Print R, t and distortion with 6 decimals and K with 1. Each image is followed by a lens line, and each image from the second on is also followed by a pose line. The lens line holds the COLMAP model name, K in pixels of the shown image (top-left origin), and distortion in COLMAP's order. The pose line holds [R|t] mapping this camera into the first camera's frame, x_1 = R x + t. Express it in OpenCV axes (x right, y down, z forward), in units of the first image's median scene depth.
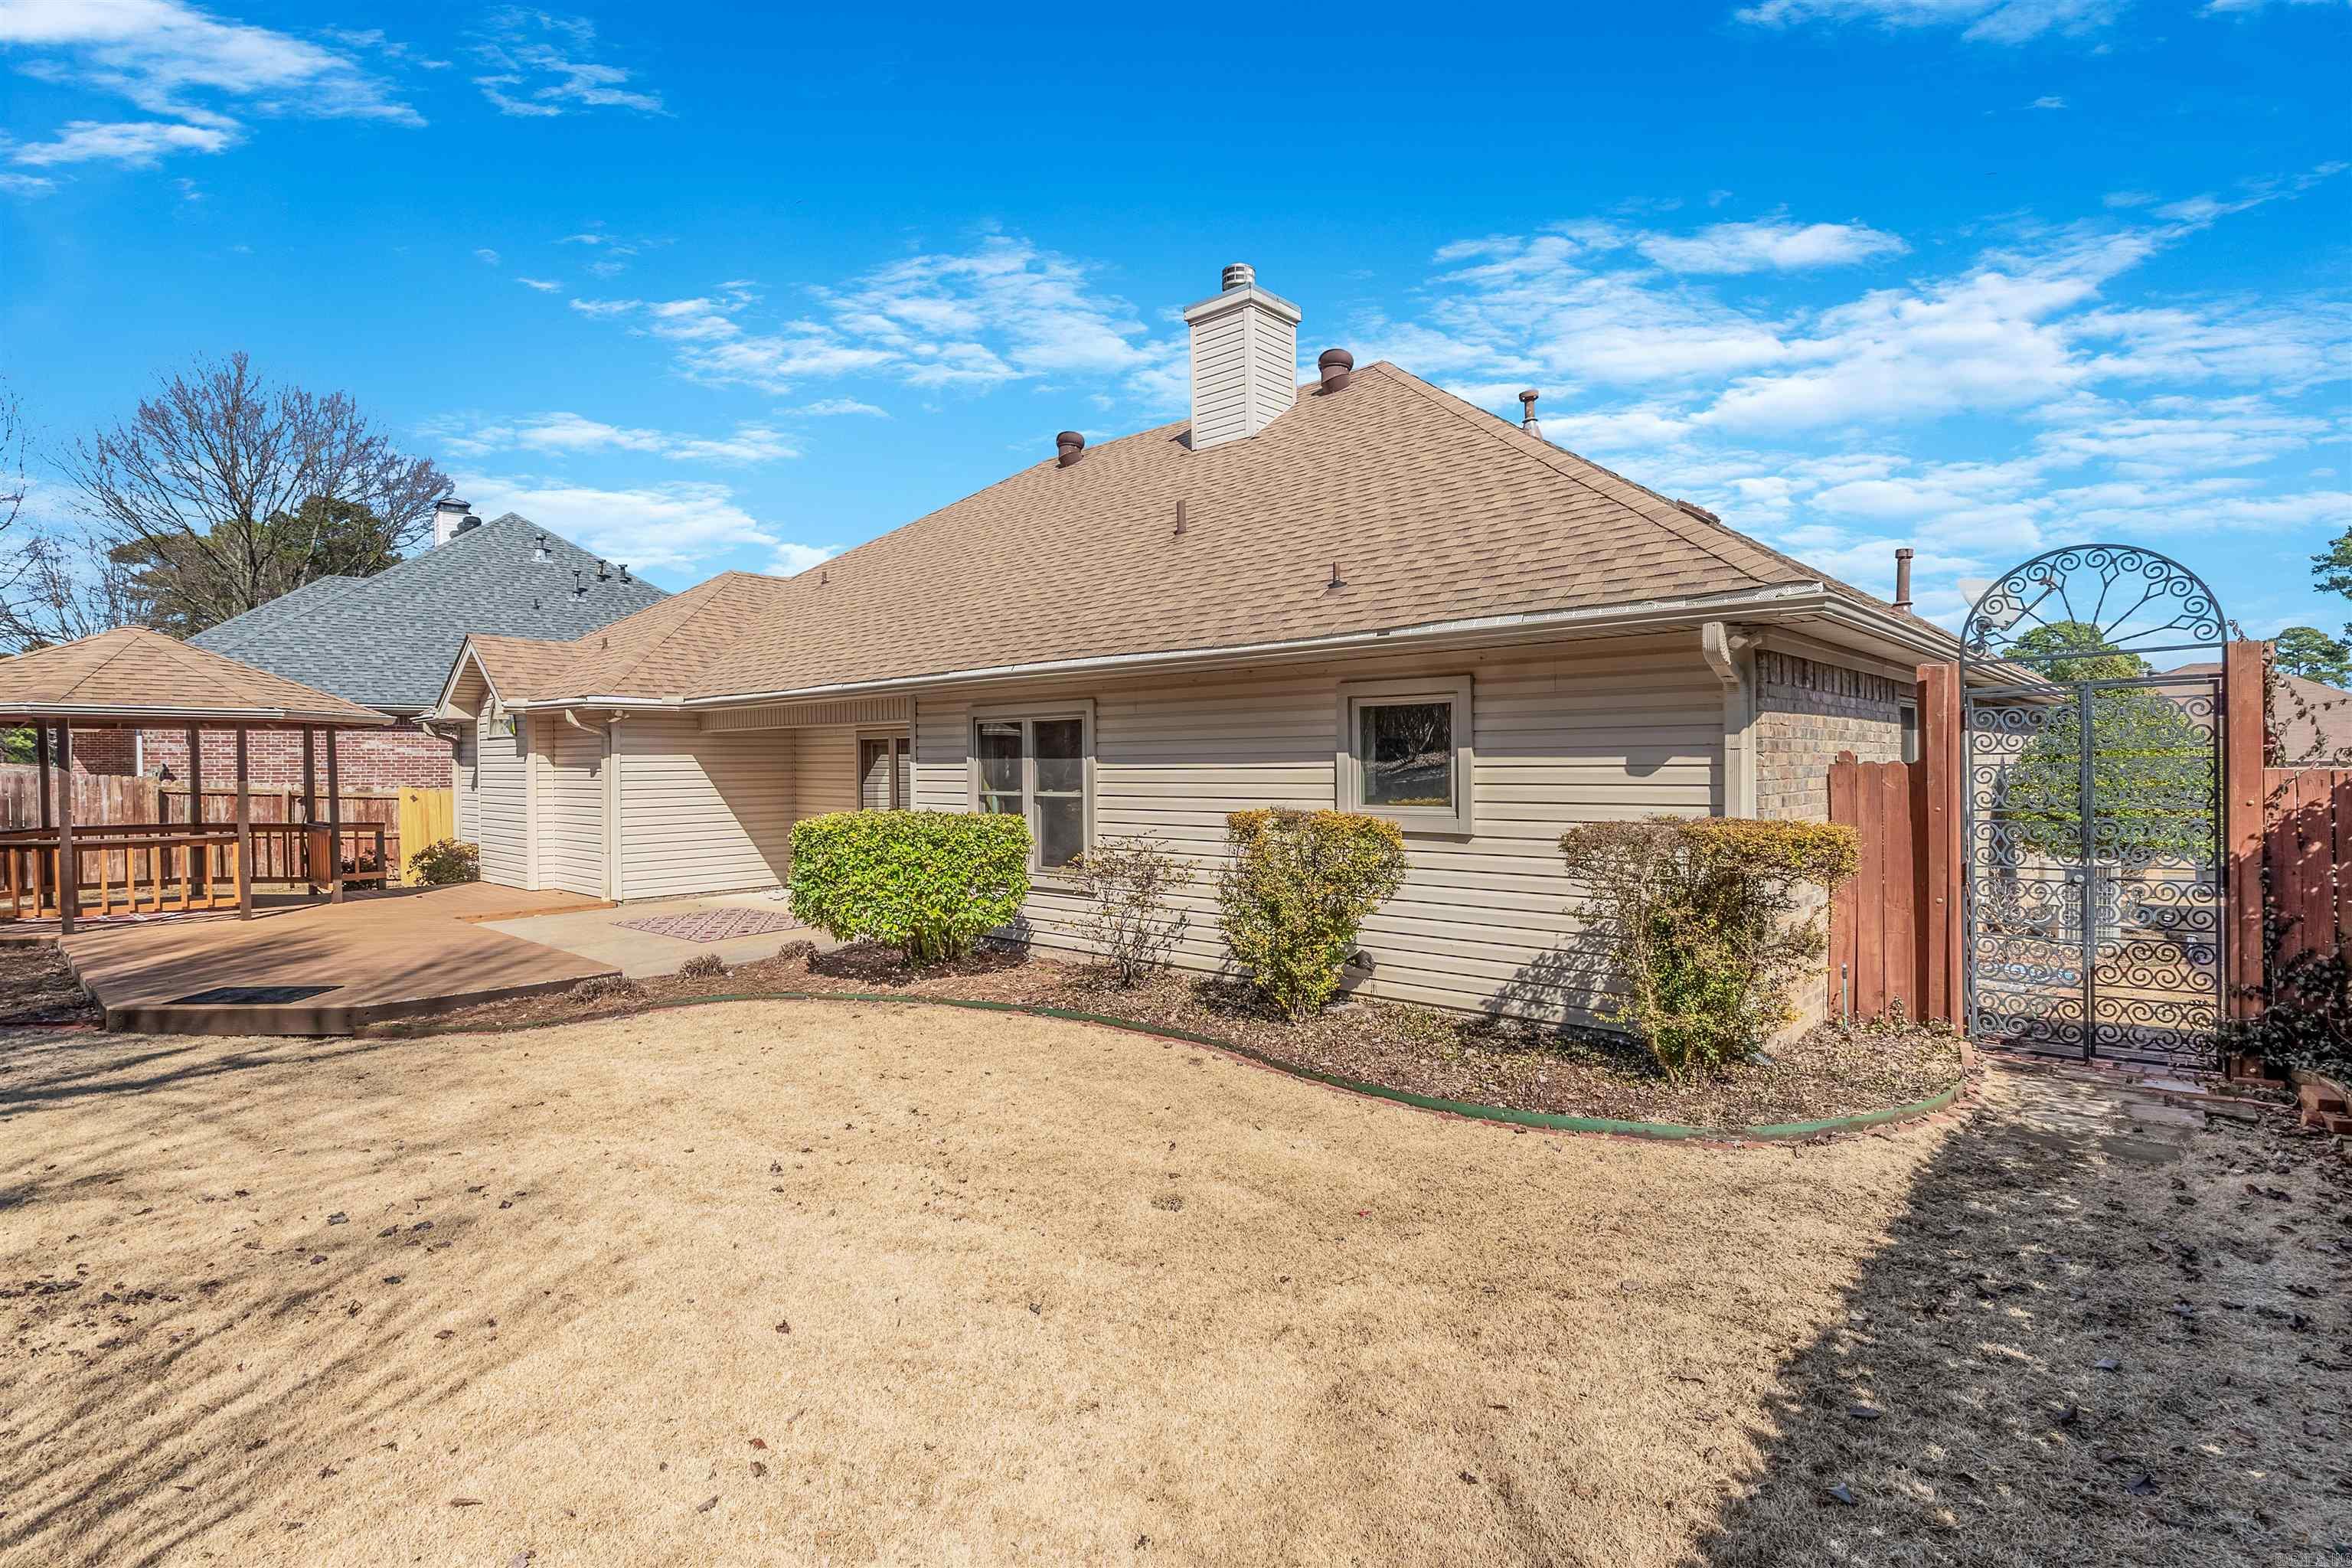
lens RADIAL K [[1122.7, 0, 1183.1], [0, 1122.7, 738.0], [0, 0, 1]] dist [-0.005688, 0.000163]
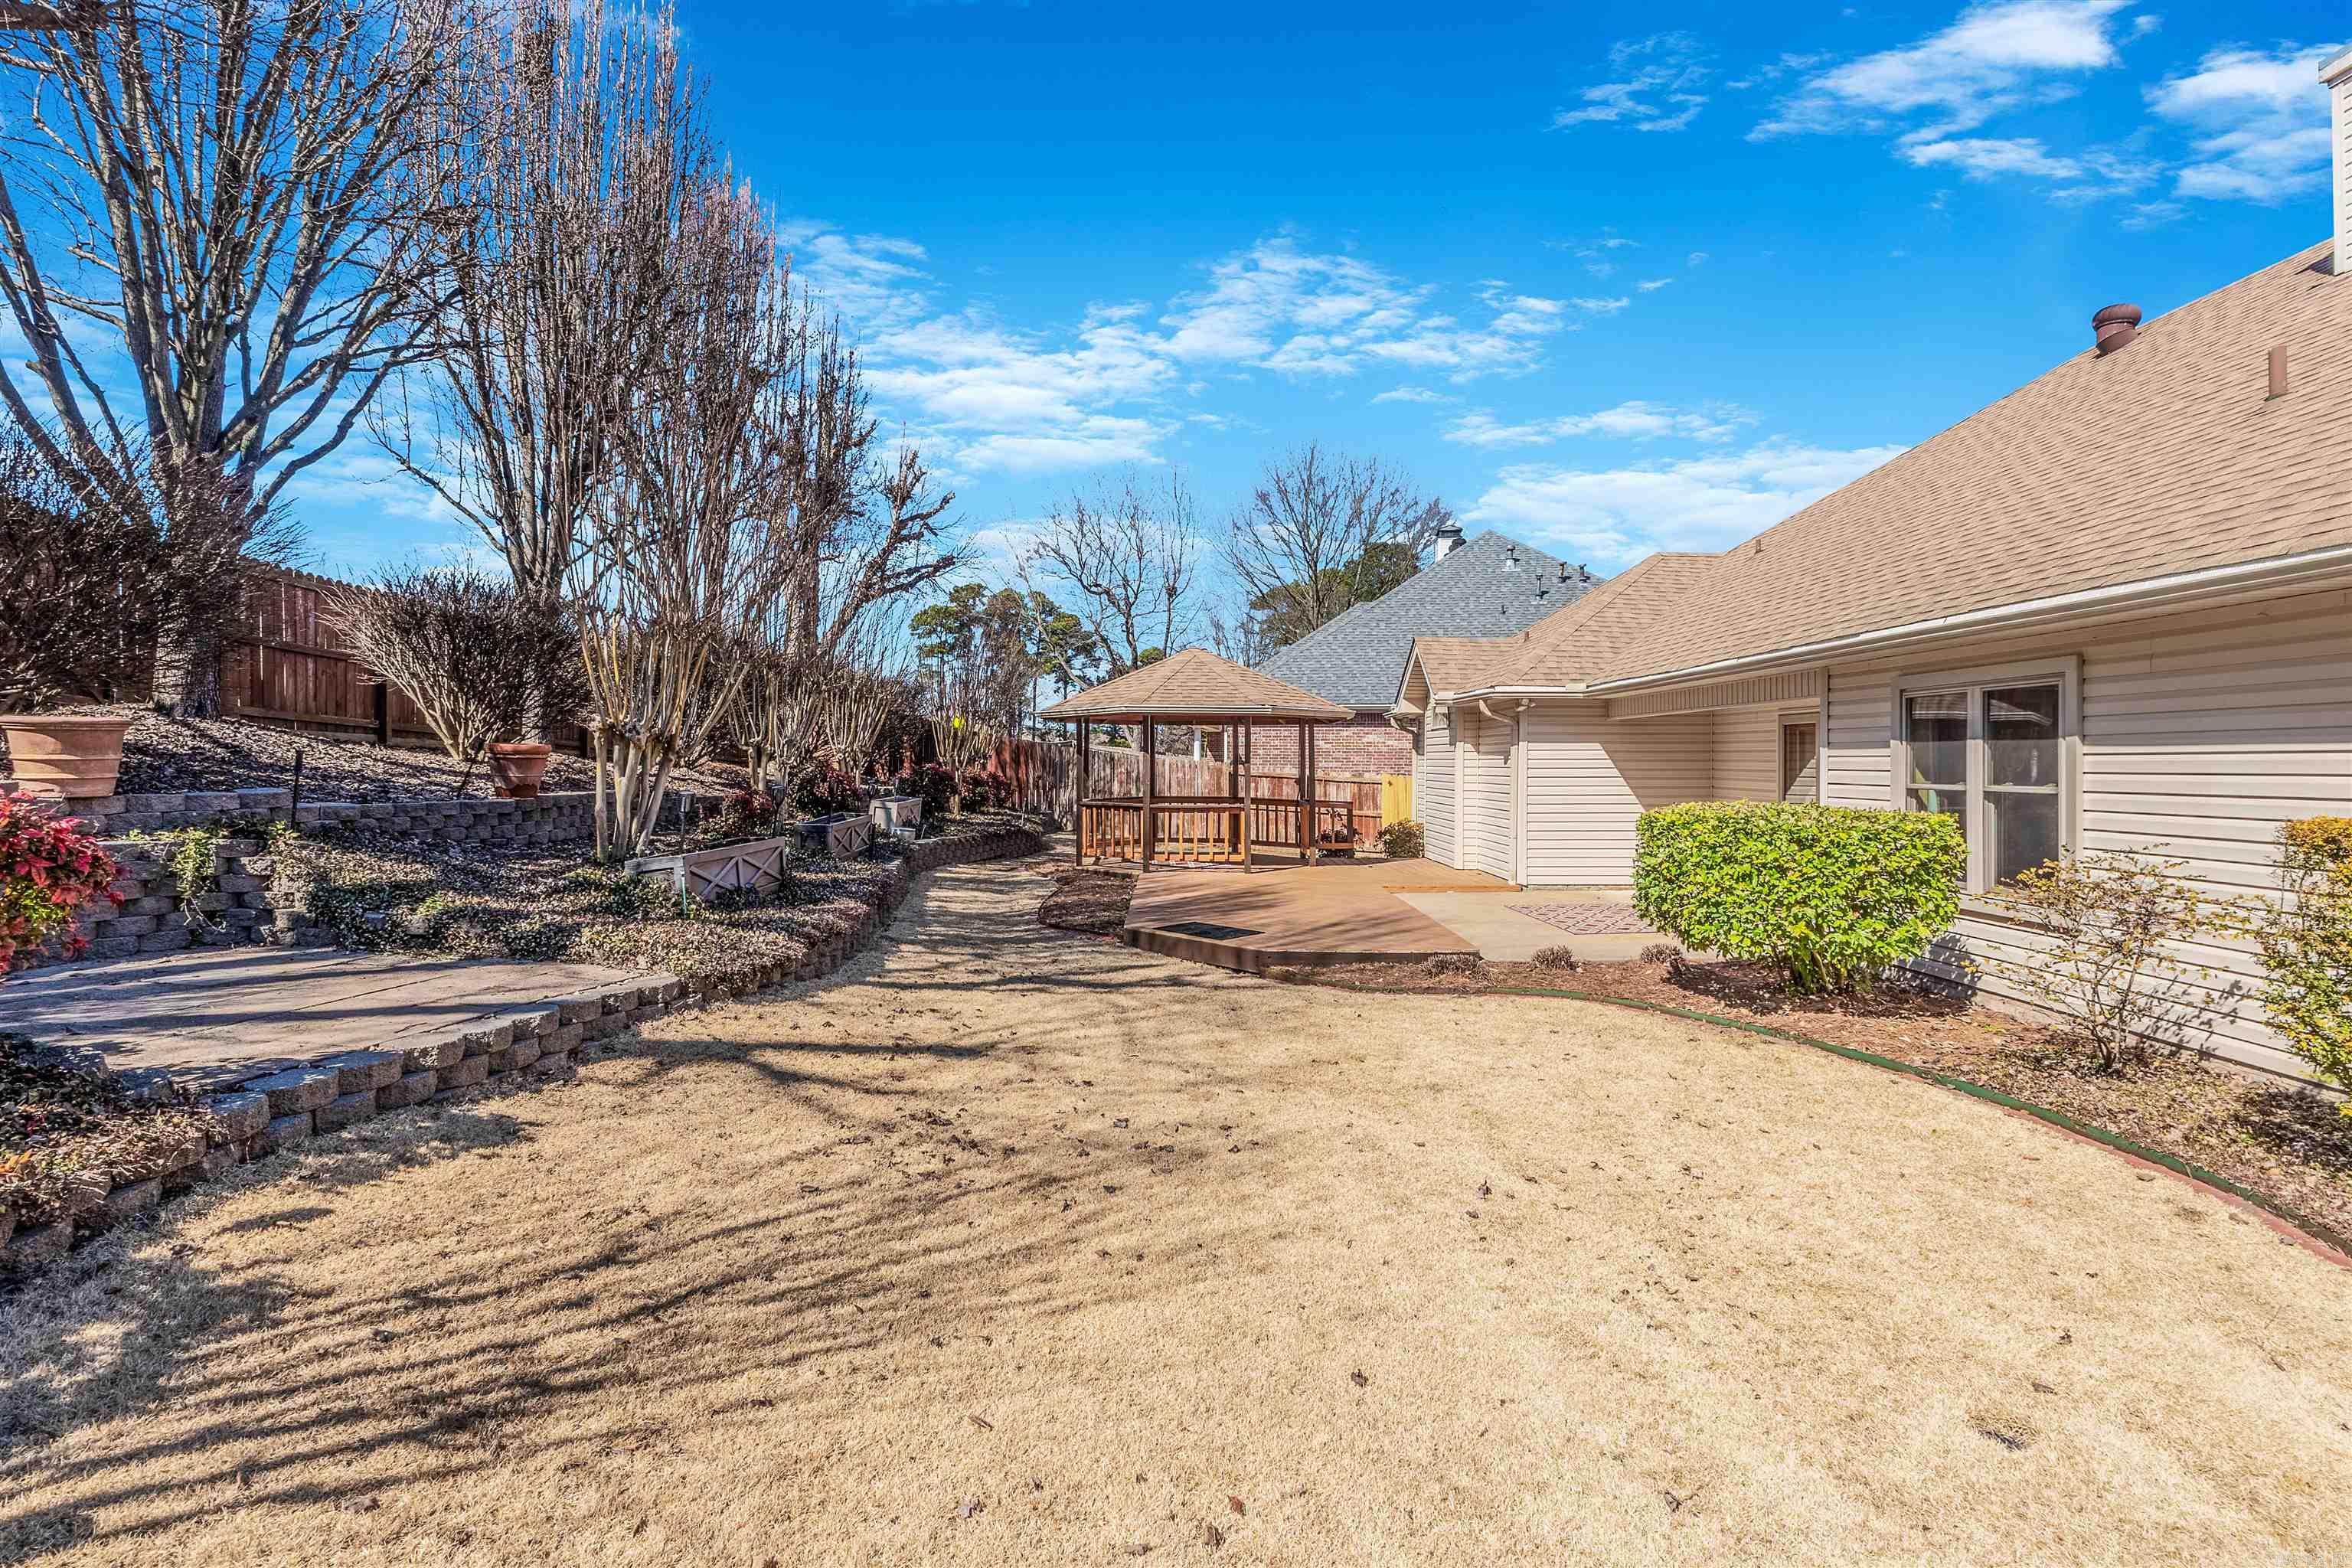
lens RADIAL K [[1122.7, 0, 1183.1], [0, 1122.7, 738.0], [0, 0, 1]] dist [-0.005688, 0.000163]
pose [[0.669640, -0.006772, -0.742655, 0.077883], [0.007767, 0.999968, -0.002115, 0.017507], [0.742645, -0.004353, 0.669671, 0.139079]]
